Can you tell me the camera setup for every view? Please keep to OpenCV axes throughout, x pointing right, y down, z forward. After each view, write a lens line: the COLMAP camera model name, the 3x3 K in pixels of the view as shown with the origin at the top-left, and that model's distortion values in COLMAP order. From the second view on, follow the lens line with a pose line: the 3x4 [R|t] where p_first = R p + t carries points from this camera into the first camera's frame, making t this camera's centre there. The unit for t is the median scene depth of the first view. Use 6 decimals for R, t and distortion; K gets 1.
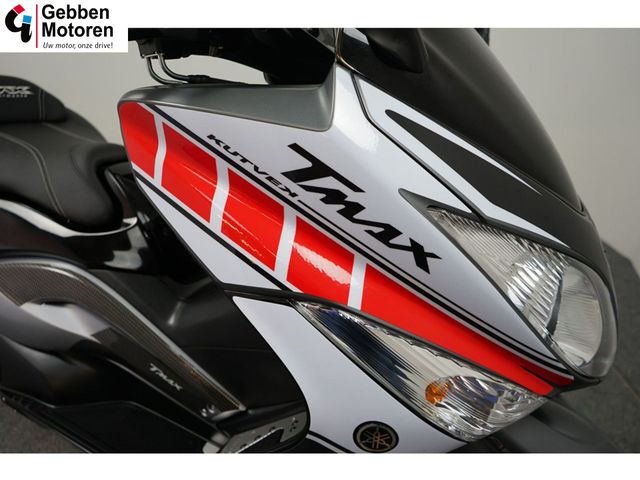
lens RADIAL K [[507.6, 0, 320.0], [0, 507.6, 240.0], [0, 0, 1]] dist [-0.006293, -0.001109]
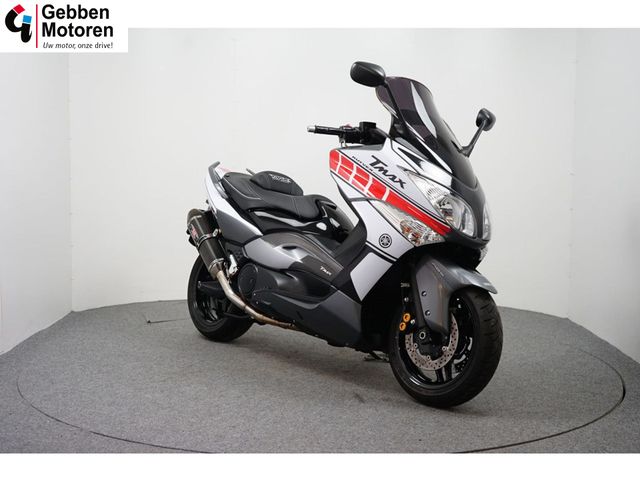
lens RADIAL K [[885.2, 0, 320.0], [0, 885.2, 240.0], [0, 0, 1]] dist [-0.008495, 0.000114]
pose [[0.927203, 0.039934, -0.372423, 1.953931], [-0.196589, 0.898224, -0.393123, 2.877689], [0.318821, 0.437719, 0.840687, -4.135172]]
